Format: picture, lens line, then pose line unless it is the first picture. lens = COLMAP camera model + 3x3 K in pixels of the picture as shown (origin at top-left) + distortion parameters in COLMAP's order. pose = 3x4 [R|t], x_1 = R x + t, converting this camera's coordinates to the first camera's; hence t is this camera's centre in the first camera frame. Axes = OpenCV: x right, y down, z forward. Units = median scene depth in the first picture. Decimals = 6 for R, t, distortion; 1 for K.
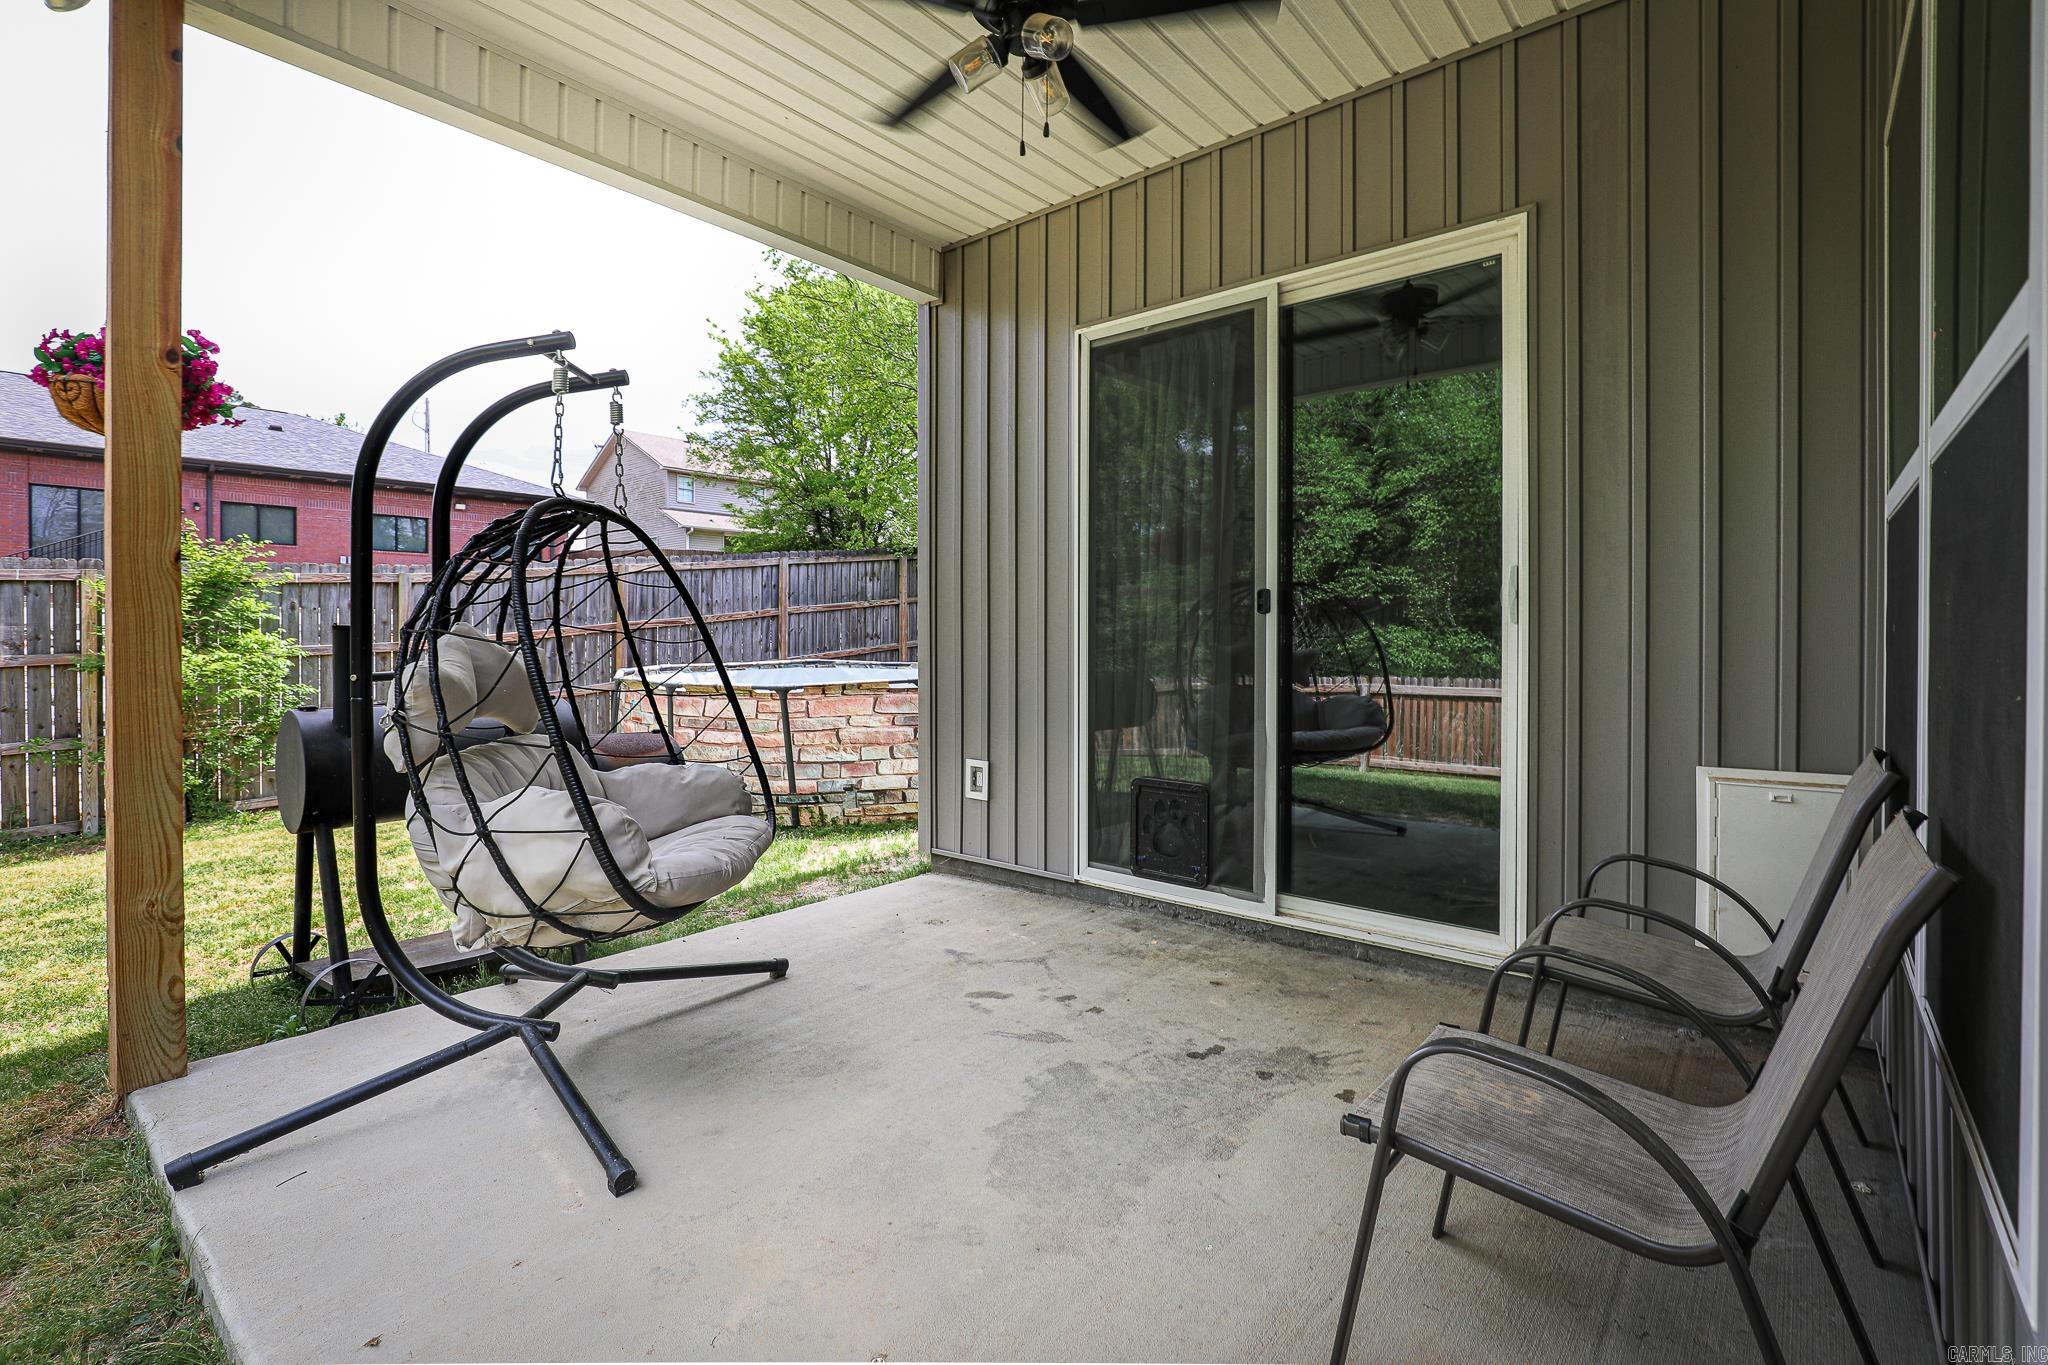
lens RADIAL K [[935.9, 0, 1003.1], [0, 935.9, 637.6], [0, 0, 1]] dist [-0.003234, -0.000218]
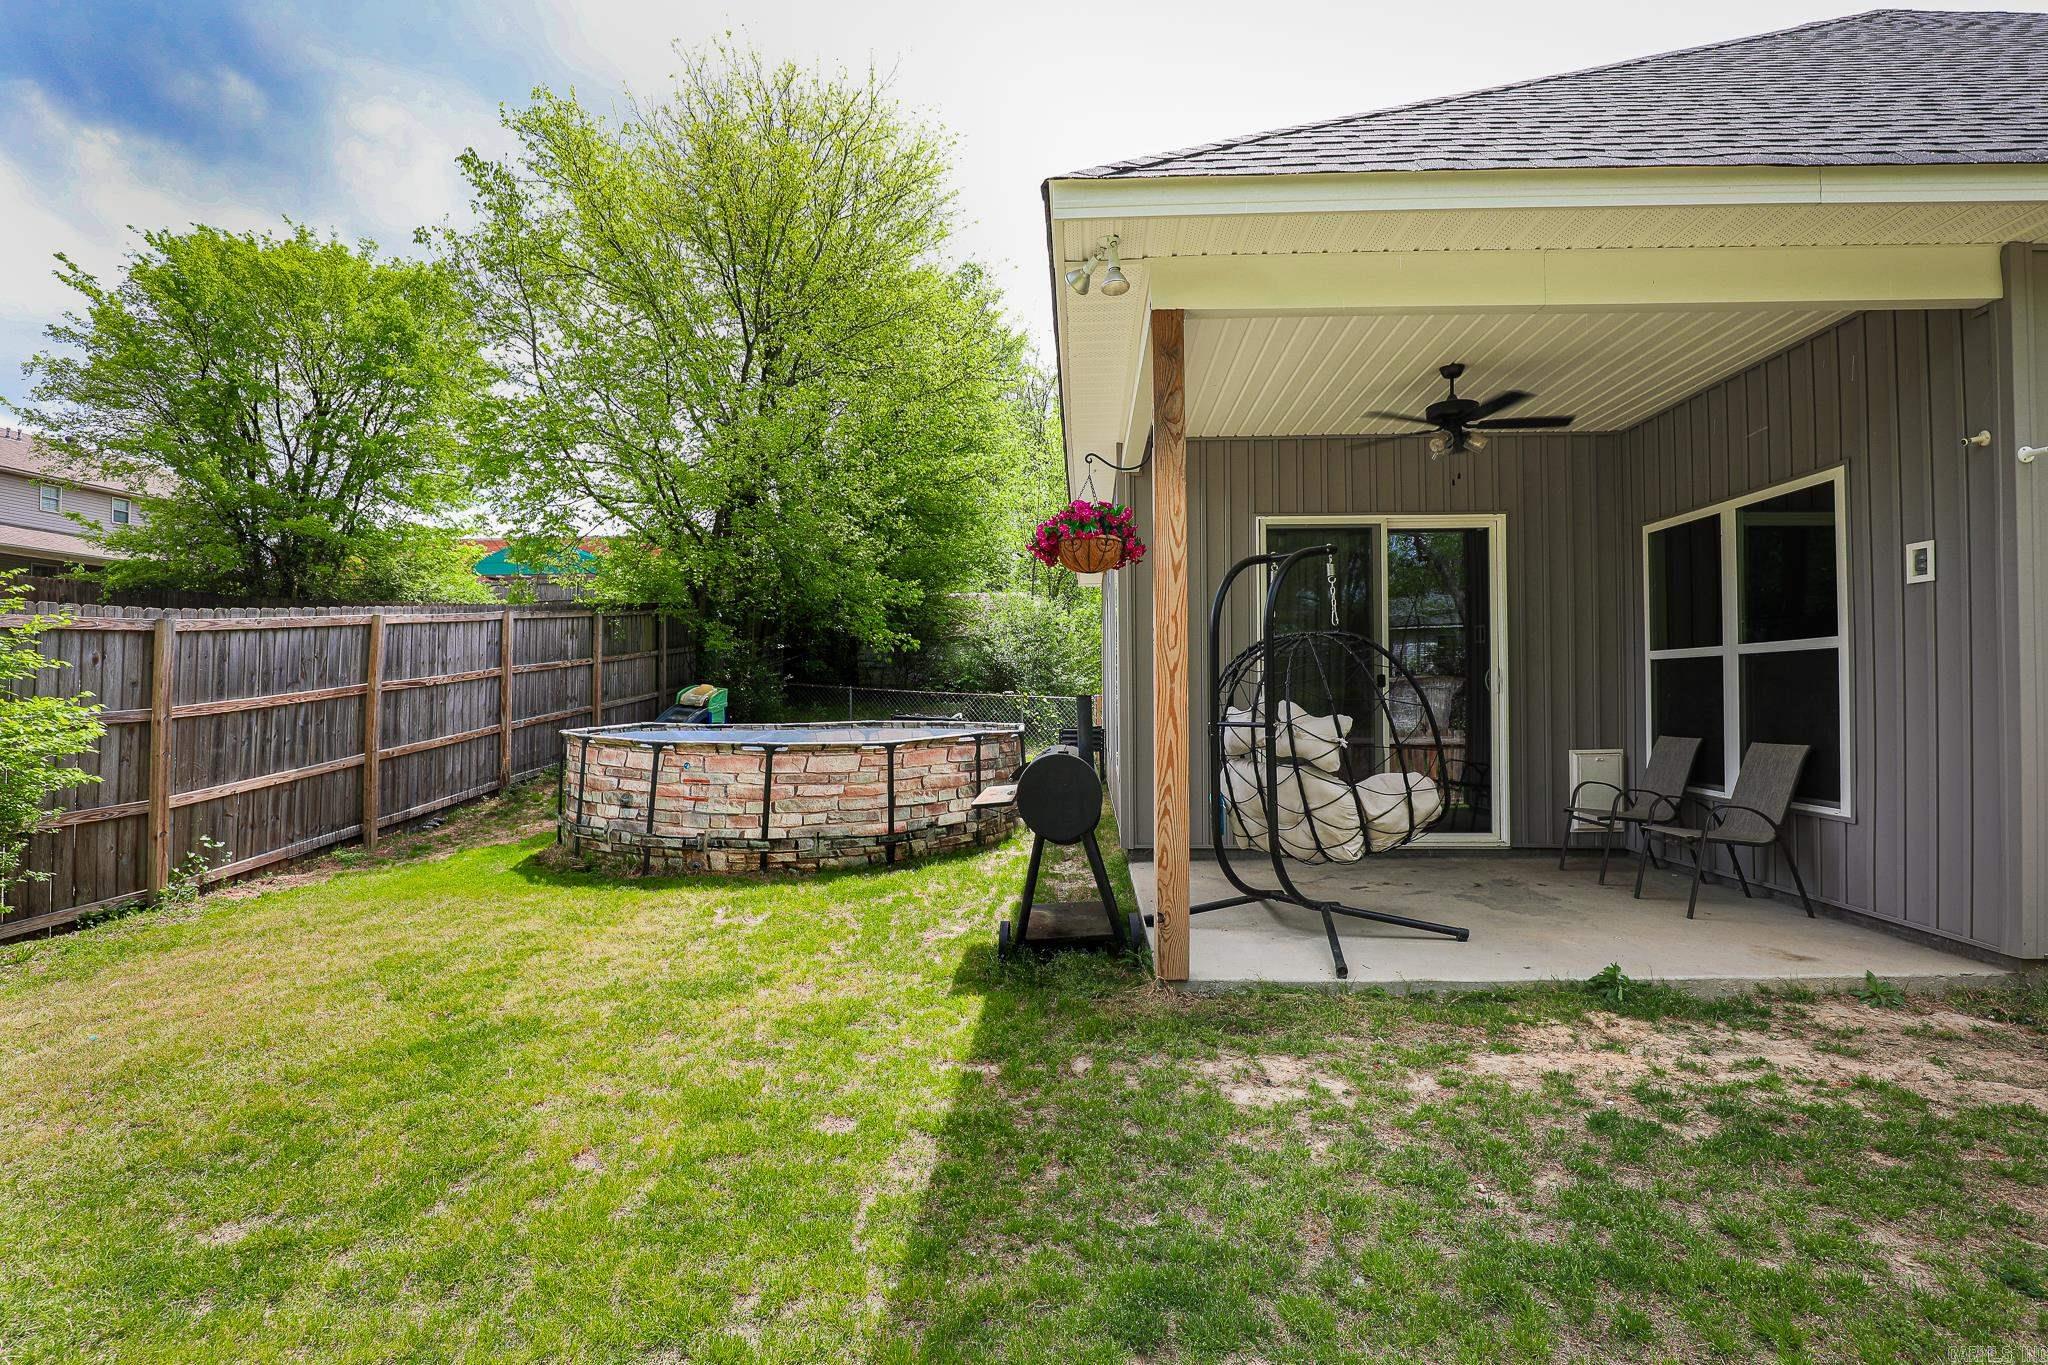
lens RADIAL K [[935.9, 0, 1034.8], [0, 935.9, 672.5], [0, 0, 1]] dist [-0.003234, -0.000218]
pose [[0.799951, 0.014921, 0.599879, -0.786120], [0.001010, 0.999656, -0.026212, -0.004961], [-0.600064, 0.021574, 0.799661, -0.057387]]
